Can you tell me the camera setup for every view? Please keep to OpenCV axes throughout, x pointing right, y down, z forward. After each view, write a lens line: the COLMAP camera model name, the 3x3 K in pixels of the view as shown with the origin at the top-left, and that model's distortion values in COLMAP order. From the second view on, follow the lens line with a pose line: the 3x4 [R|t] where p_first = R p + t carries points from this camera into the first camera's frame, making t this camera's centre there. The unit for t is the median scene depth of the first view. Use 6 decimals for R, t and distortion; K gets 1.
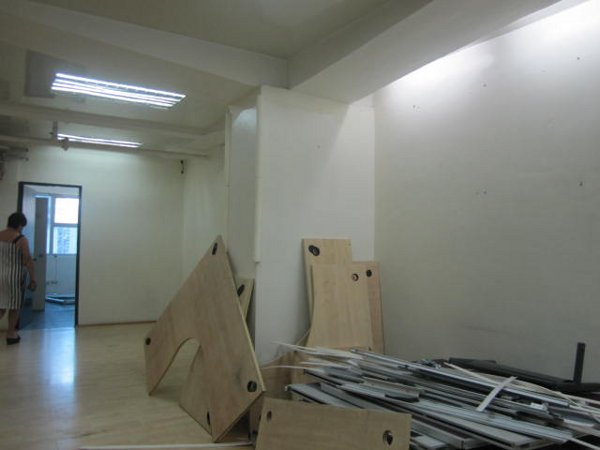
lens RADIAL K [[488.1, 0, 292.2], [0, 488.1, 226.7], [0, 0, 1]] dist [-0.057340, 0.006952]
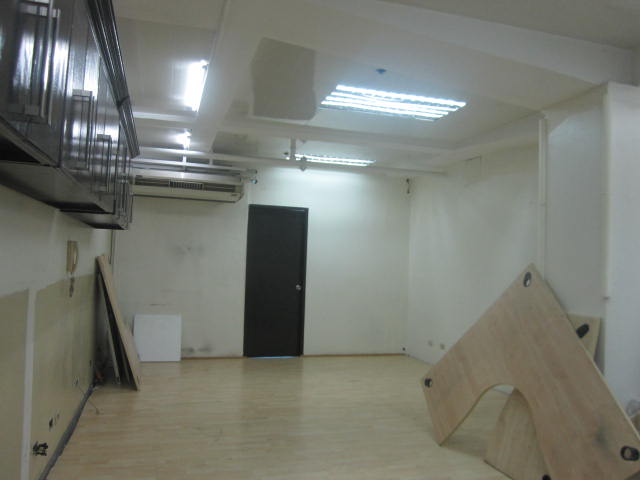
lens RADIAL K [[520.6, 0, 311.7], [0, 520.6, 241.8], [0, 0, 1]] dist [-0.057340, 0.006952]
pose [[0.962589, 0.002106, -0.270958, -0.233691], [-0.006671, 0.999851, -0.015931, -0.002949], [0.270884, 0.017143, 0.962459, 0.029157]]
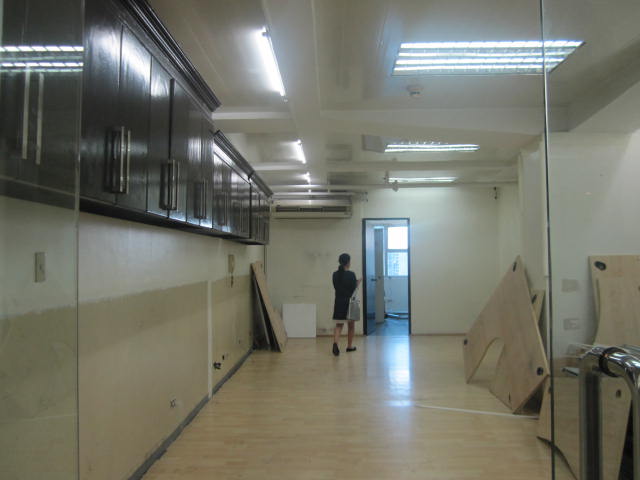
lens RADIAL K [[520.6, 0, 311.7], [0, 520.6, 241.8], [0, 0, 1]] dist [-0.057340, 0.006952]
pose [[0.825928, -0.048803, -0.561659, 0.129276], [0.042247, 0.998803, -0.024662, -0.006049], [0.562190, -0.003359, 0.827001, -0.309962]]
